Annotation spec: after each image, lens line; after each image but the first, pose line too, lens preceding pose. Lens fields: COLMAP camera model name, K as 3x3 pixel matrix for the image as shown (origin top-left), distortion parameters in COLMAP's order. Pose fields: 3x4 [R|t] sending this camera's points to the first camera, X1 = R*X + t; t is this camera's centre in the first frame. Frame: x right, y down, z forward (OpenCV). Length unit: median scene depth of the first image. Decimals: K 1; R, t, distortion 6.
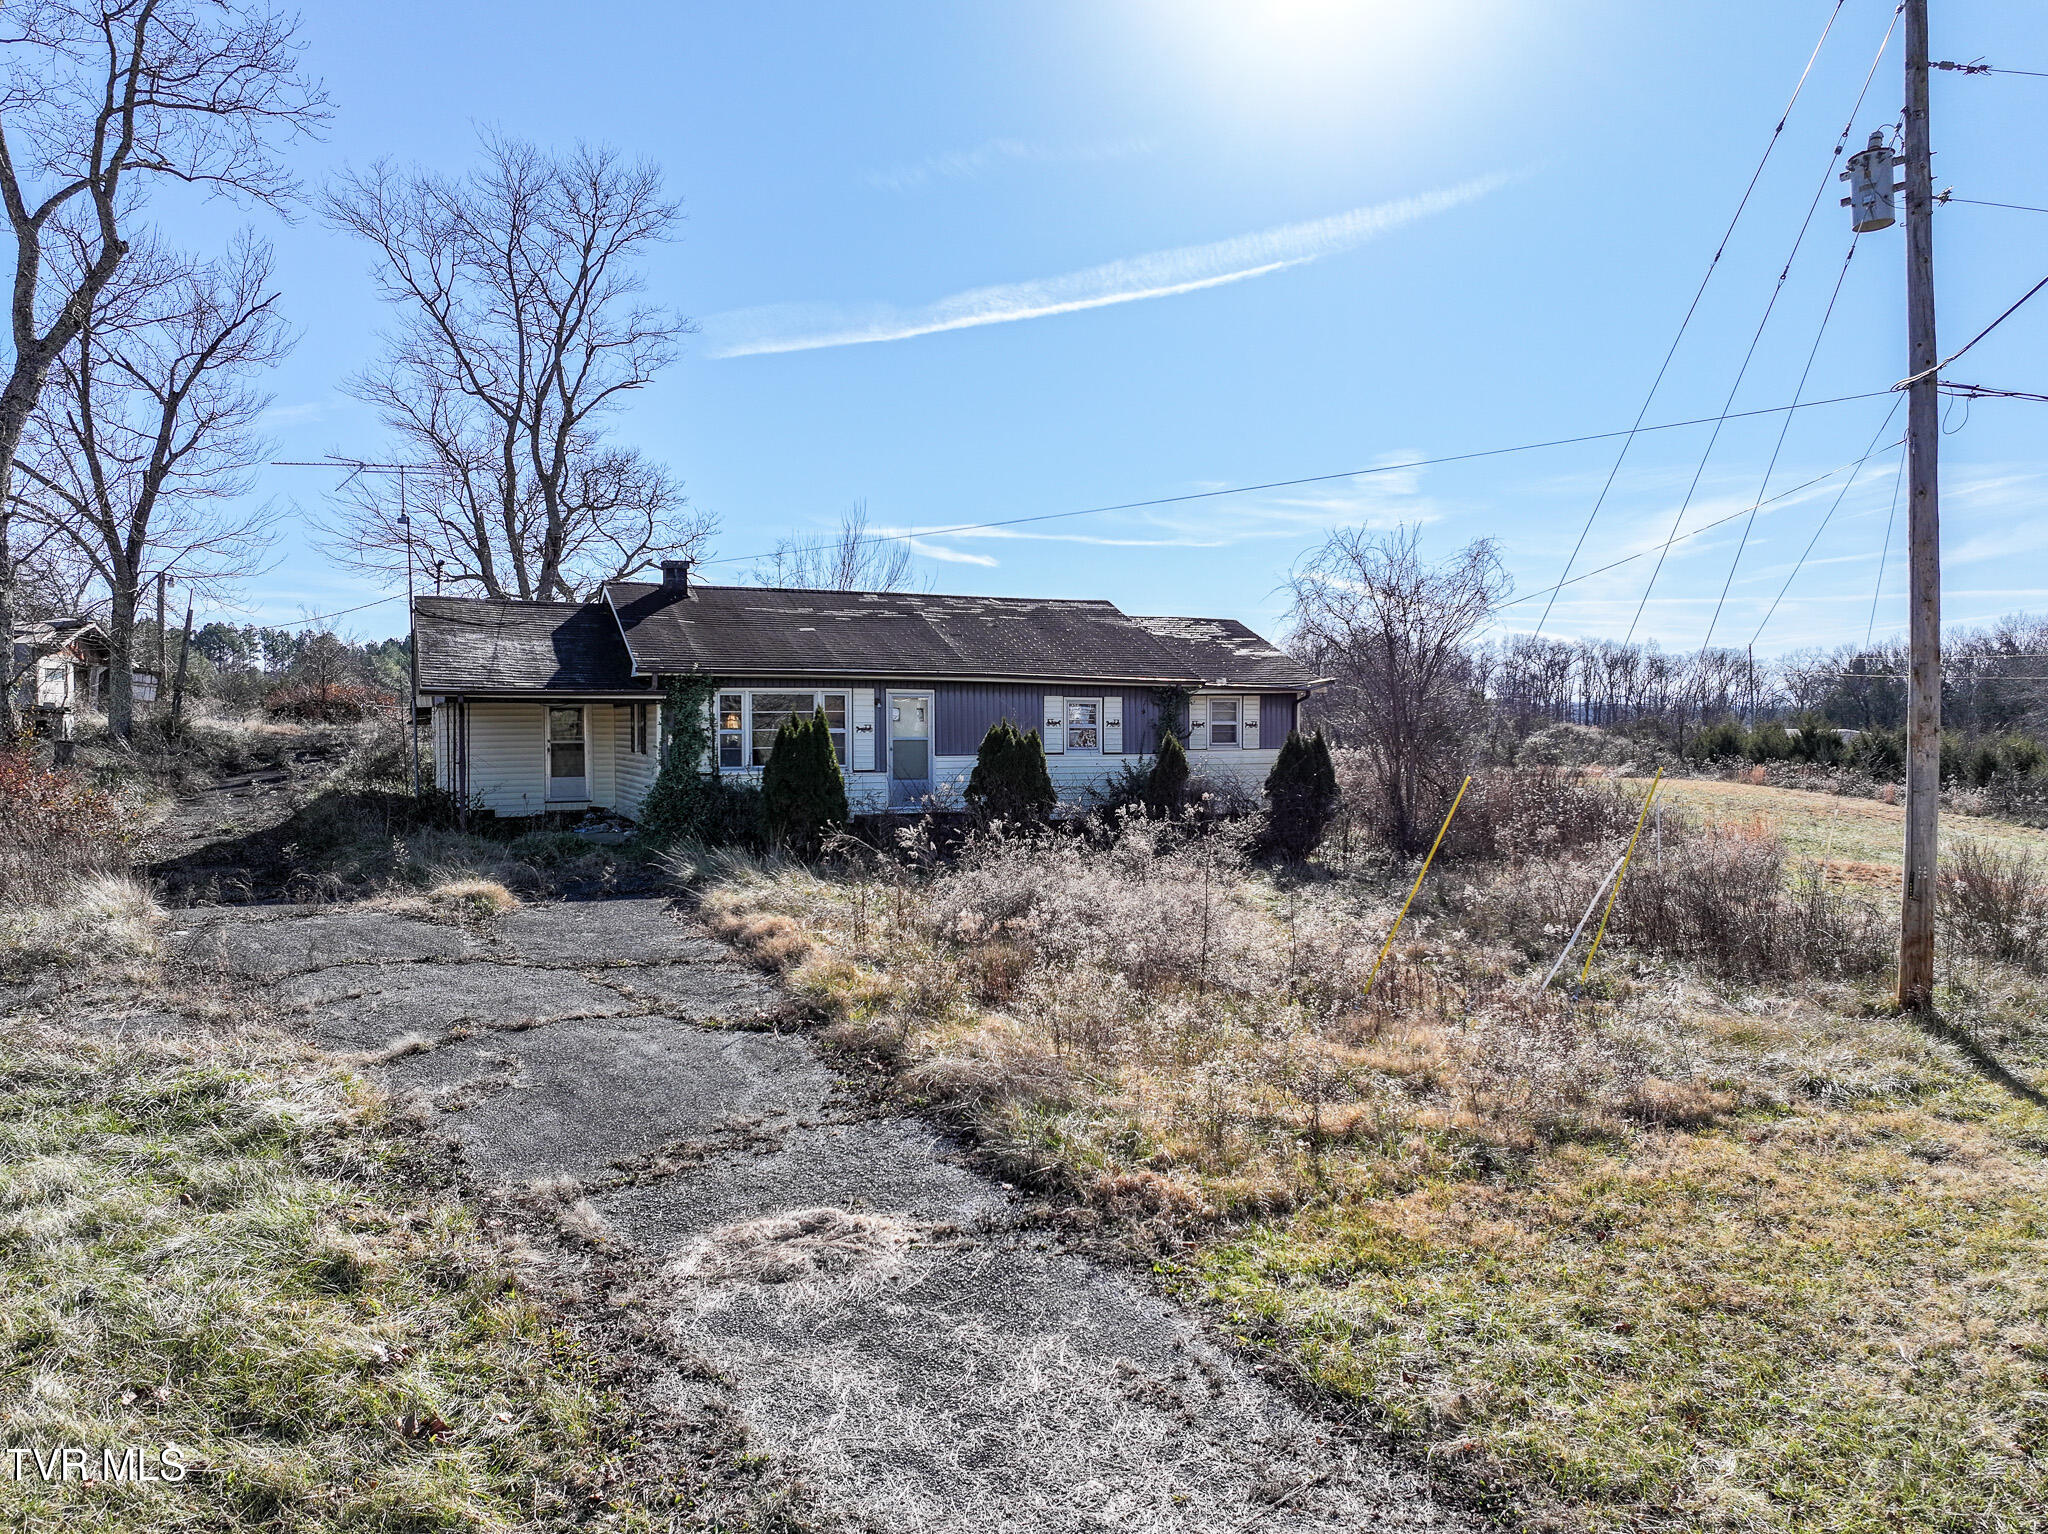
lens RADIAL K [[1430.8, 0, 1030.3], [0, 1430.8, 761.0], [0, 0, 1]] dist [-0.008704, 0.024576]
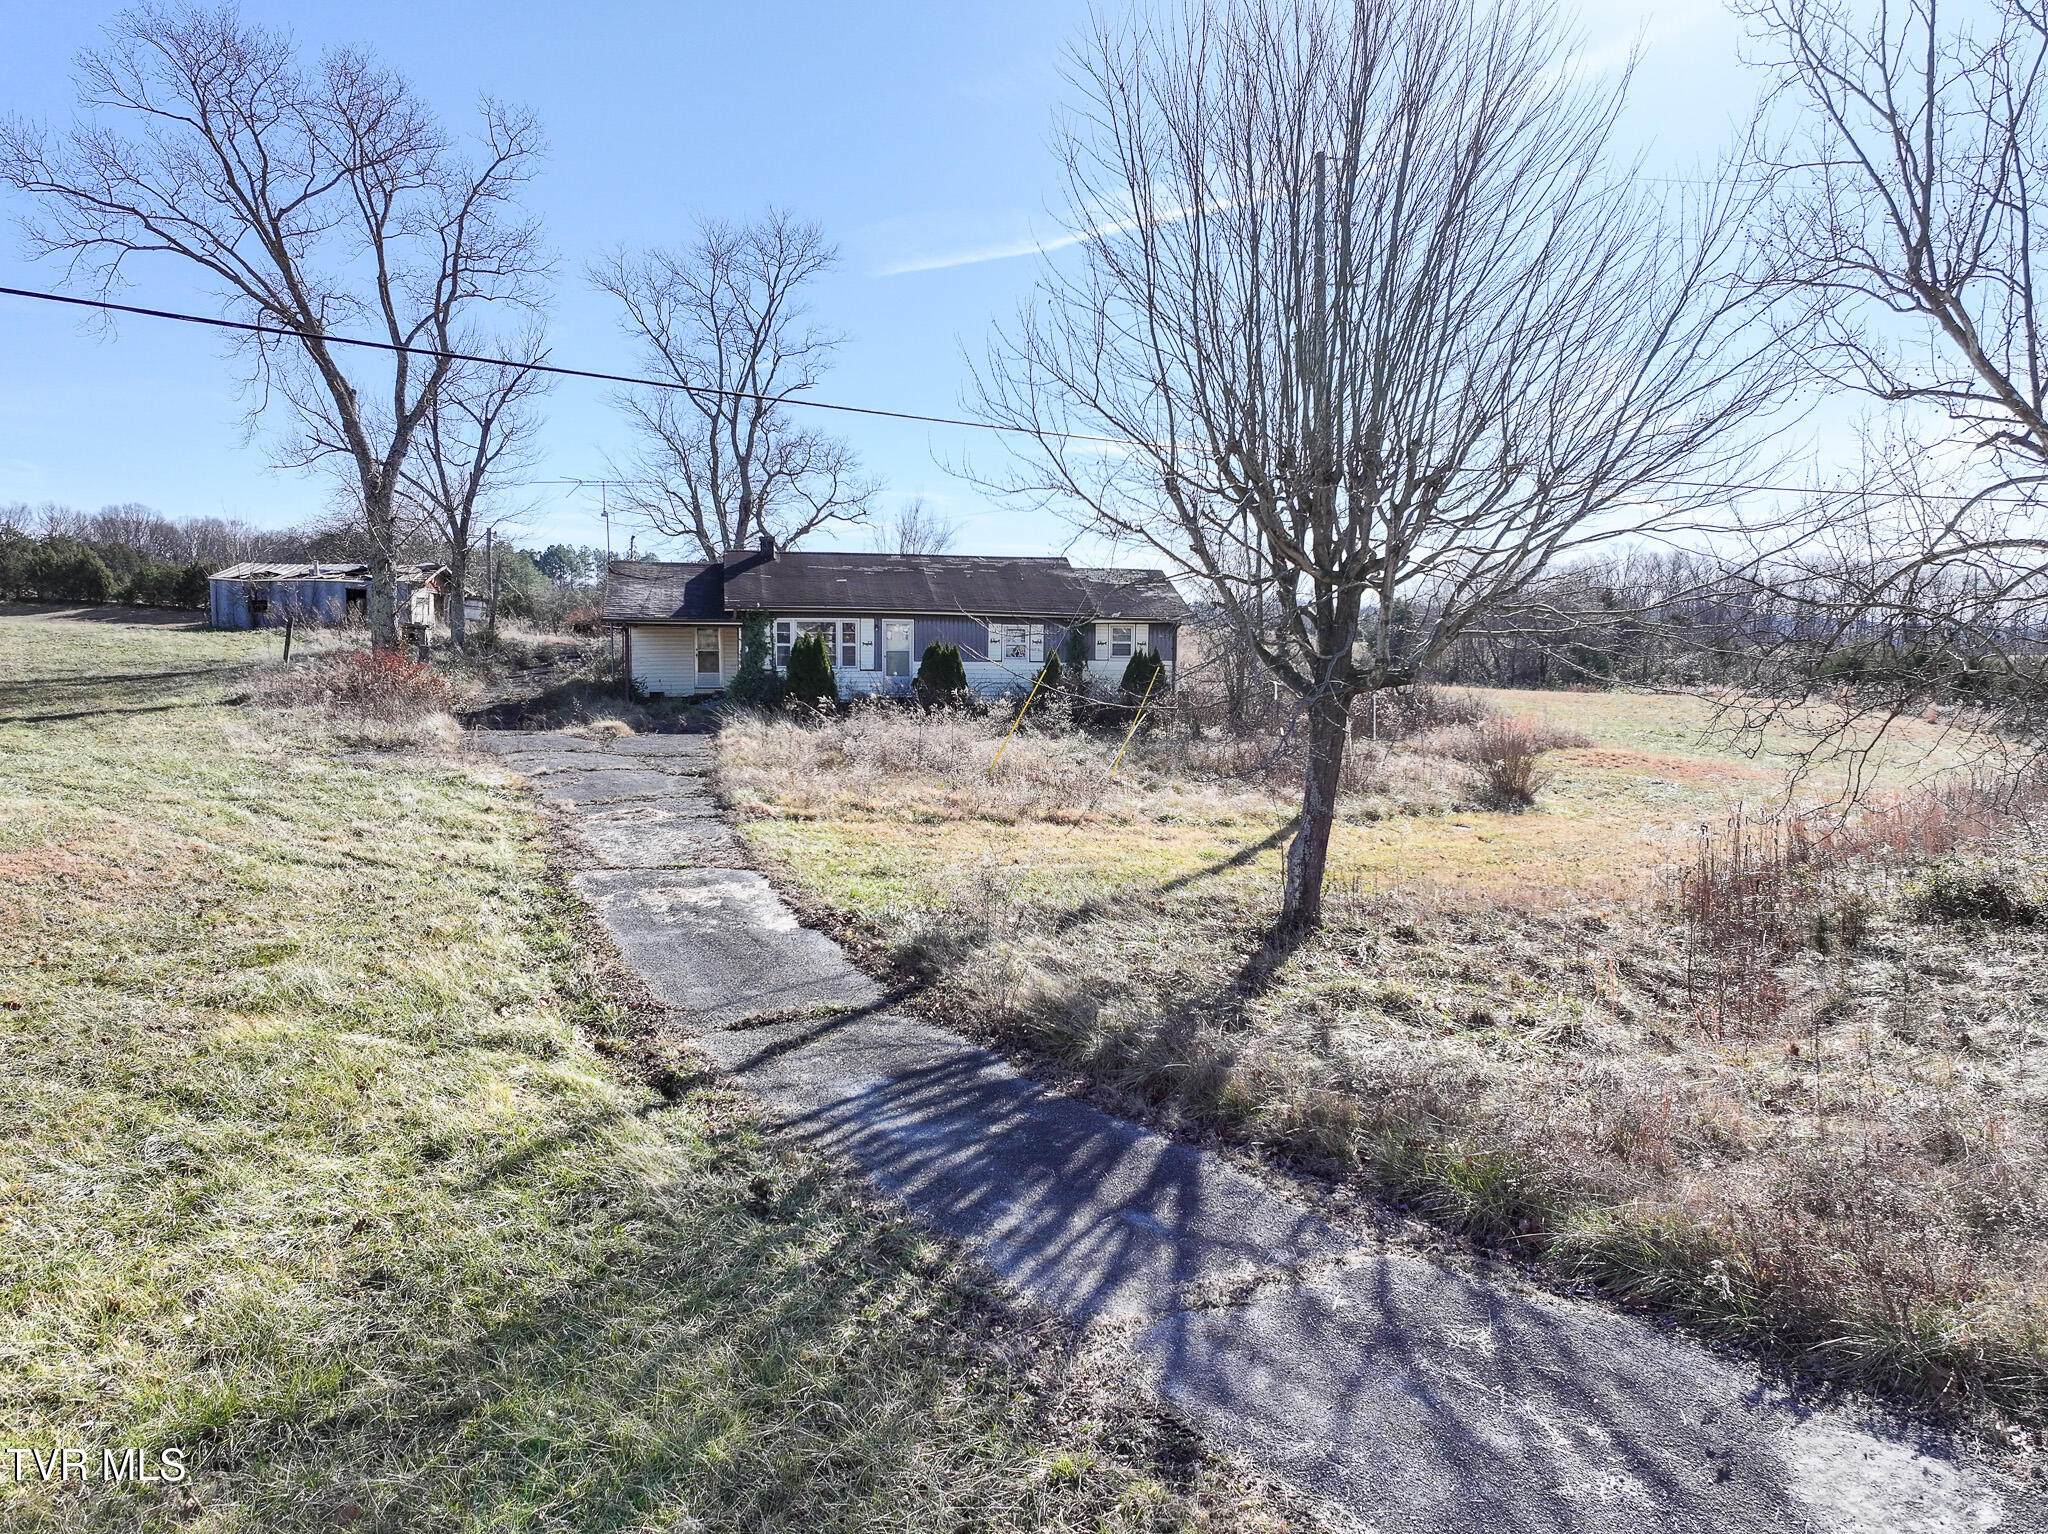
lens RADIAL K [[1435.9, 0, 1031.5], [0, 1435.9, 769.6], [0, 0, 1]] dist [-0.009115, 0.013983]
pose [[0.979357, 0.028985, -0.200050, 0.313991], [-0.016517, 0.997831, 0.063717, 0.010026], [0.201463, -0.059097, 0.977712, -0.439271]]
